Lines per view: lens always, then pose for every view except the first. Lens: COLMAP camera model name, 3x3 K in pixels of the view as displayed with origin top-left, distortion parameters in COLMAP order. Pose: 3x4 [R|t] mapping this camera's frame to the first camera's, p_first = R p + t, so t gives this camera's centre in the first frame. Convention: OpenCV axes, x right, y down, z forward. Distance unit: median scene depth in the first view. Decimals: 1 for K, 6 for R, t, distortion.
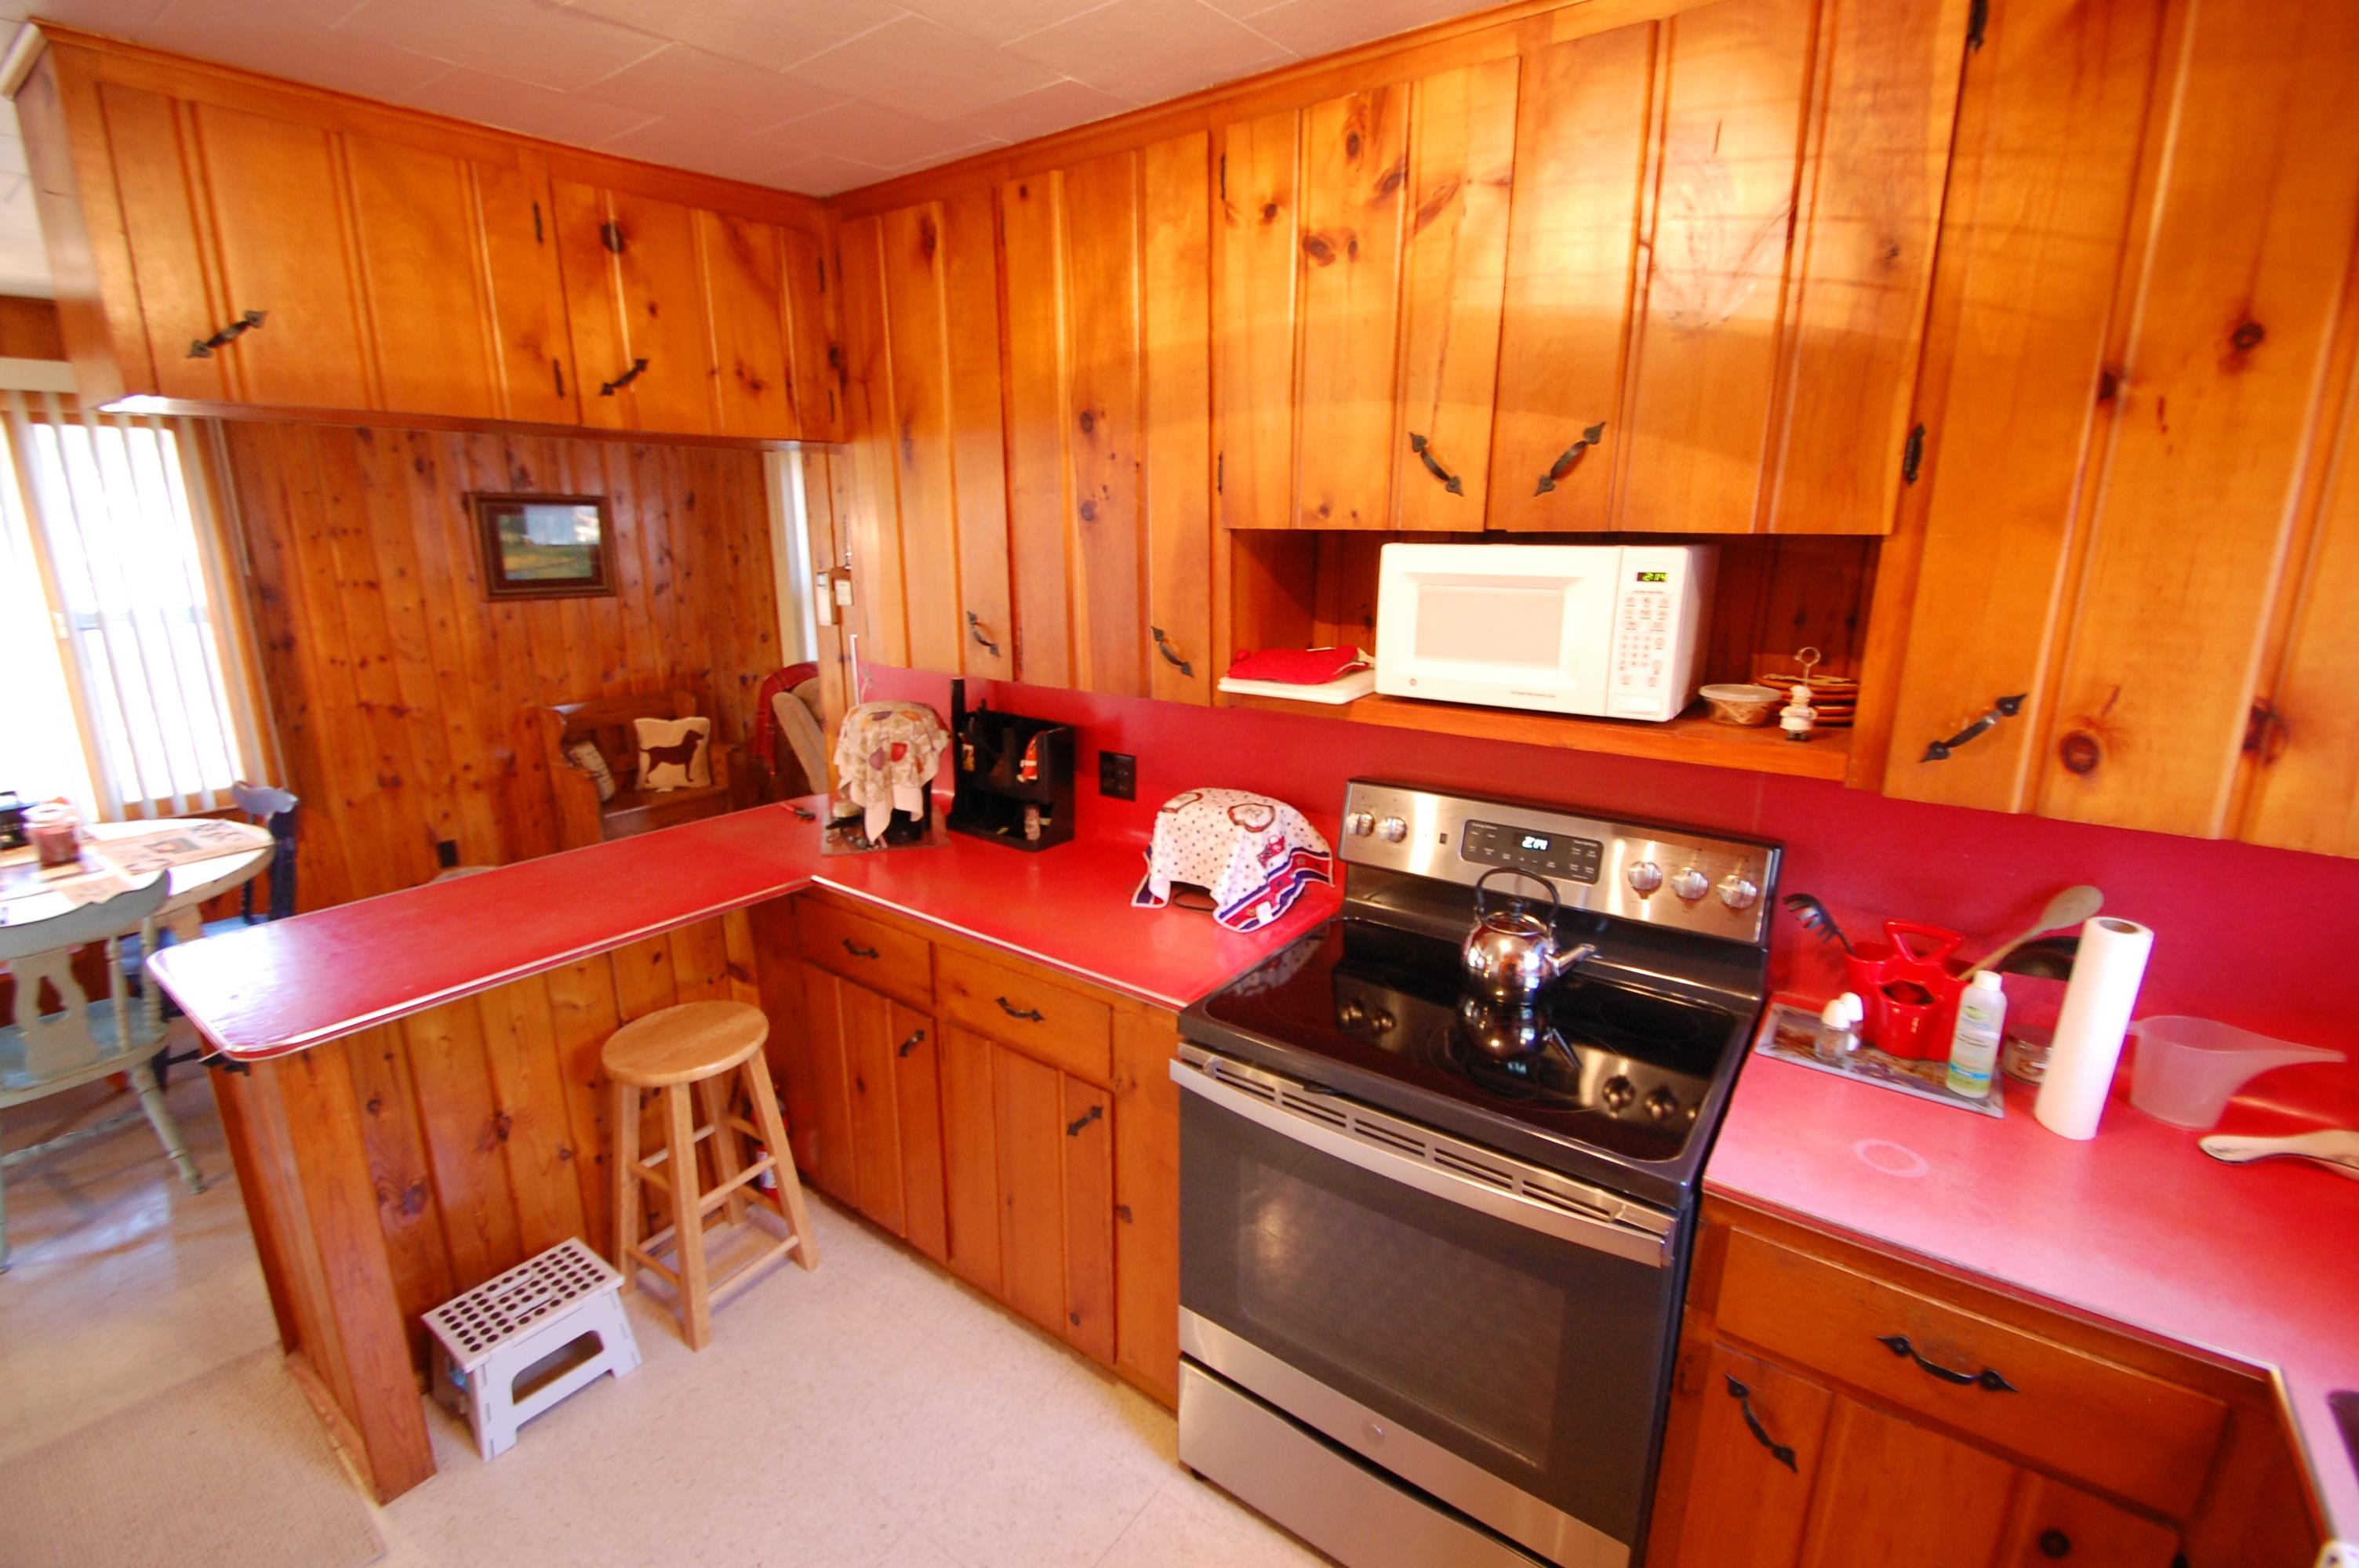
lens RADIAL K [[1040.7, 0, 1179.5], [0, 1040.7, 784.0], [0, 0, 1]] dist [0.000606, -0.018918]
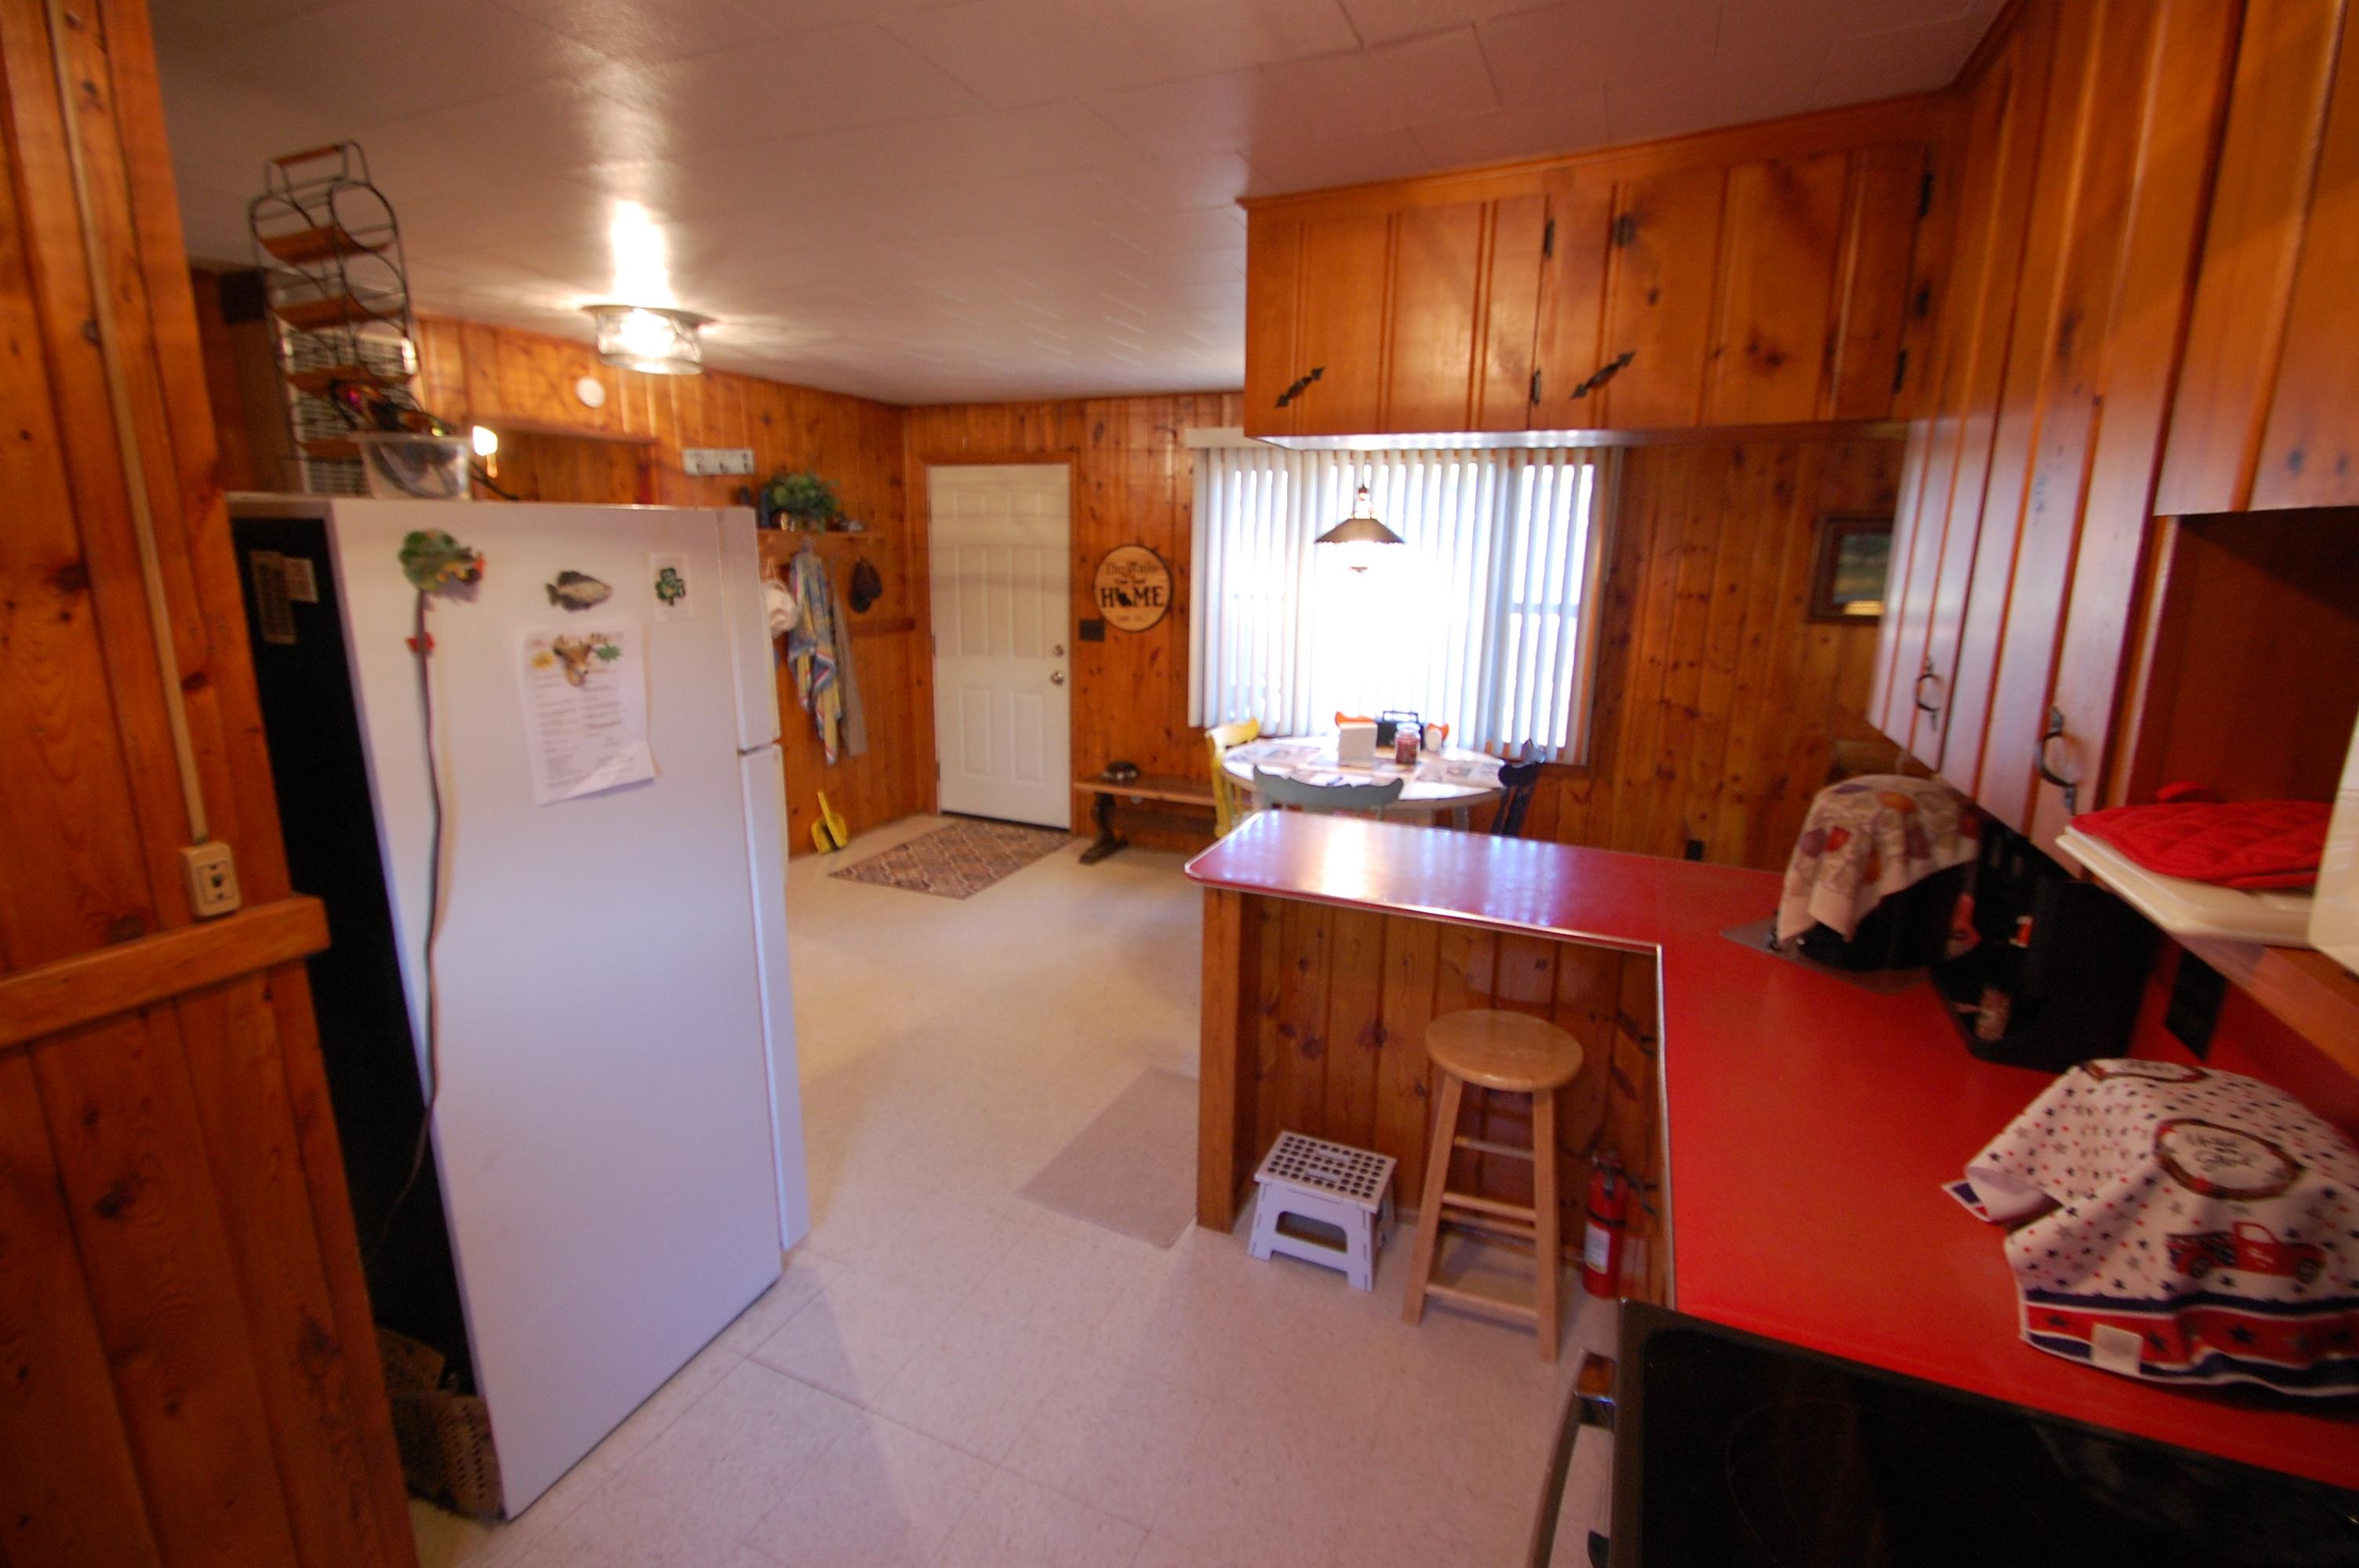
lens RADIAL K [[1040.7, 0, 1179.5], [0, 1040.7, 784.0], [0, 0, 1]] dist [0.000606, -0.018918]
pose [[0.175478, 0.216097, -0.960474, 0.234515], [-0.250360, 0.953333, 0.168749, -0.052356], [0.952117, 0.210852, 0.221391, 0.276505]]
